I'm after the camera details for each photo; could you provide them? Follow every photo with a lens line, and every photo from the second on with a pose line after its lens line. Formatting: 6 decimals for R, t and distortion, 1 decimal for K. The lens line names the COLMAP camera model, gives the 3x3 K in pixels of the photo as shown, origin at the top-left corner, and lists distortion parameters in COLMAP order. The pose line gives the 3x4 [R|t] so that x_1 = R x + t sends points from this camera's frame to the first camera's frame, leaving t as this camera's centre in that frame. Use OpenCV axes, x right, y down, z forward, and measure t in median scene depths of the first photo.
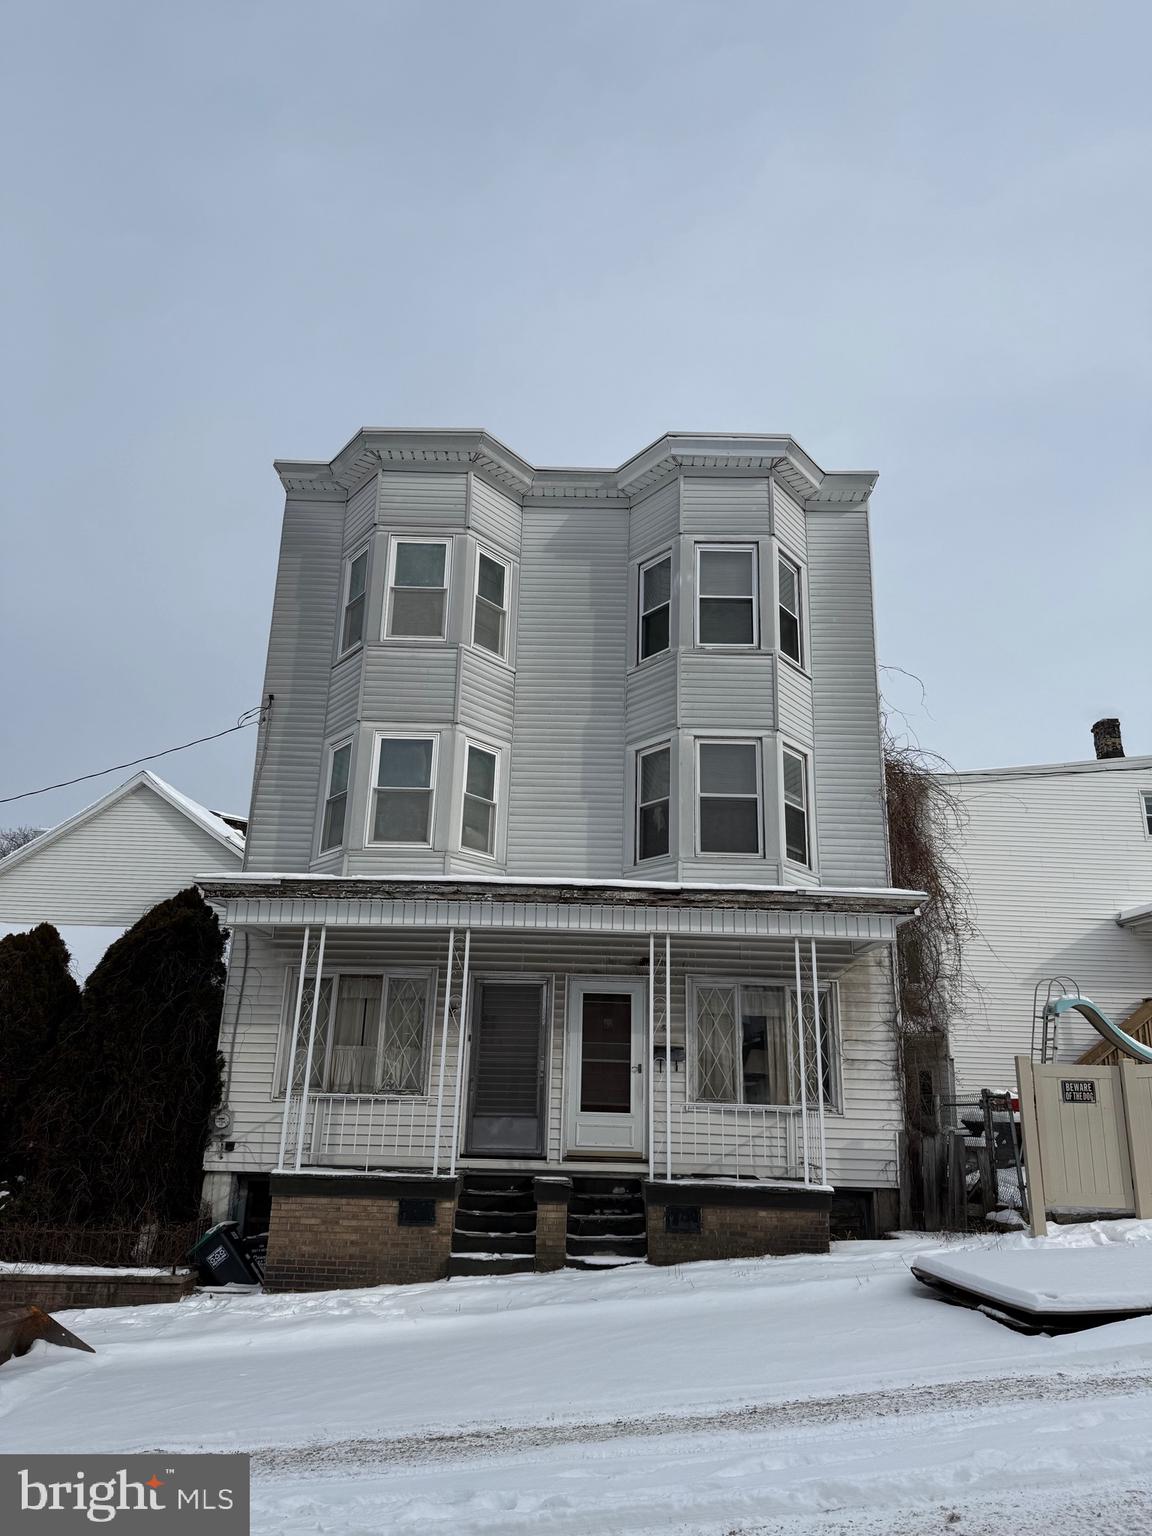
lens RADIAL K [[1068.3, 0, 576.0], [0, 1068.3, 768.0], [0, 0, 1]] dist [0.171822, -0.338222]
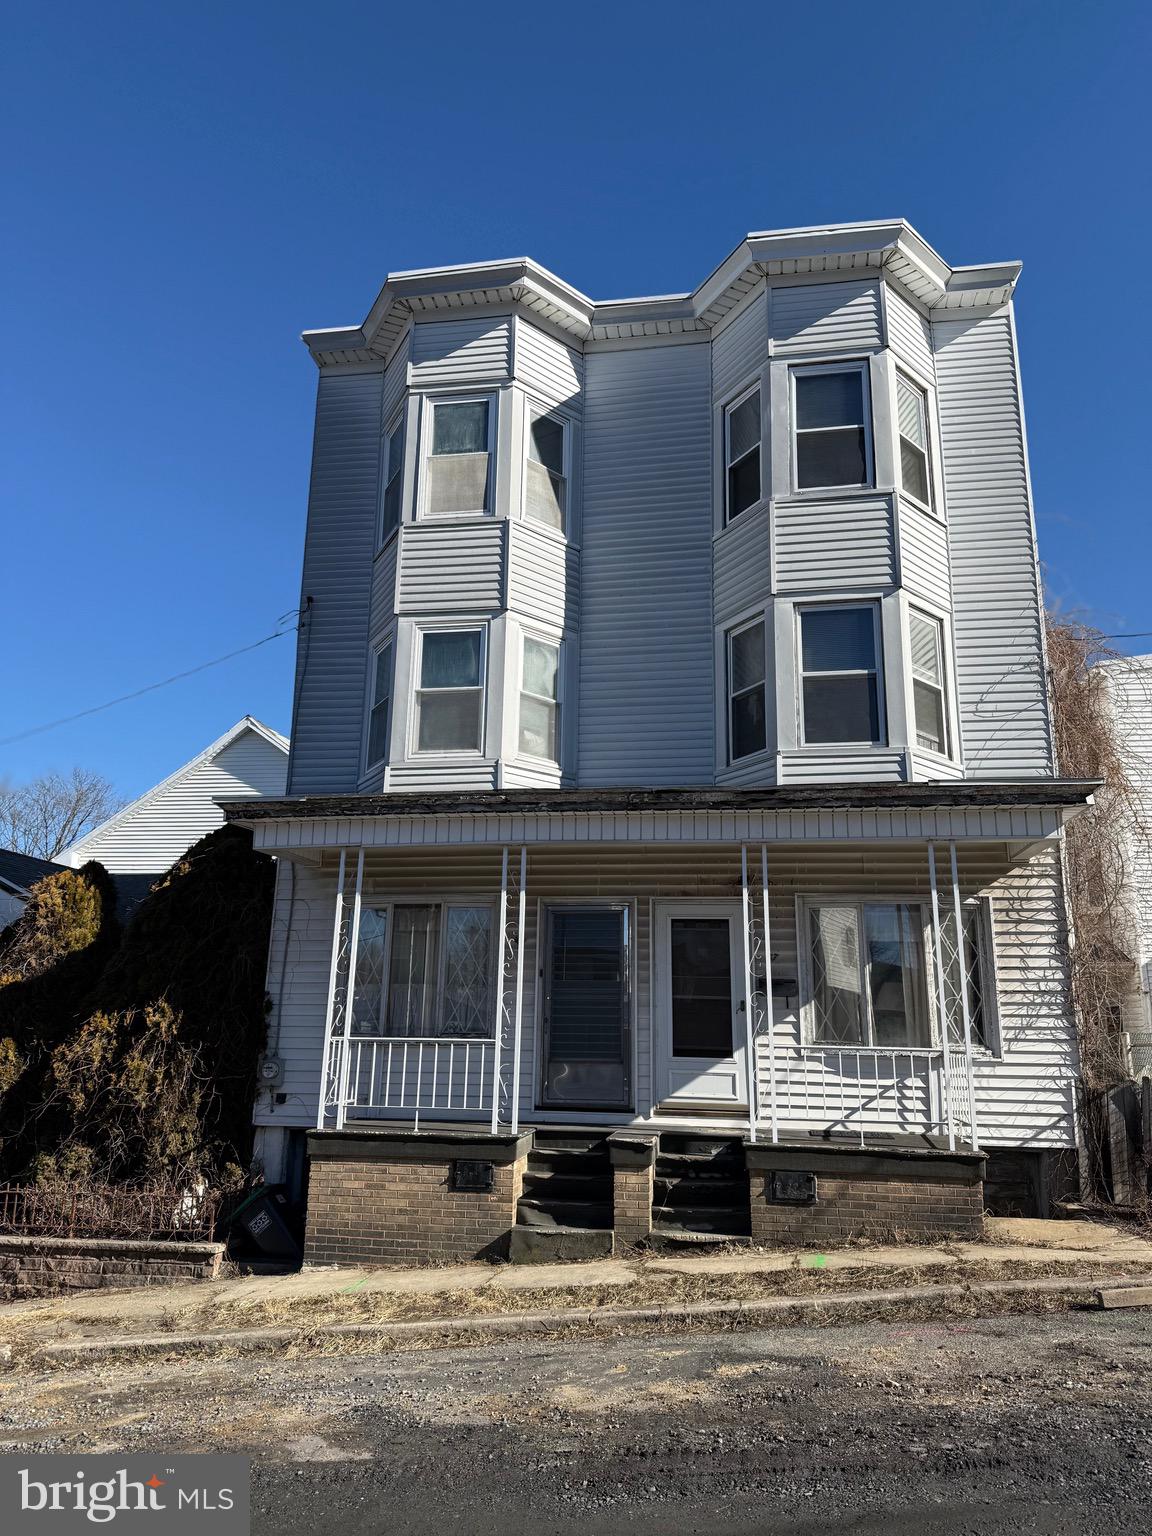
lens RADIAL K [[1050.2, 0, 576.0], [0, 1050.2, 768.0], [0, 0, 1]] dist [0.183413, -0.356212]
pose [[0.987167, -0.049076, -0.151962, 0.065033], [0.055506, 0.997721, 0.038360, 0.055714], [0.149733, -0.046303, 0.987642, 0.177671]]
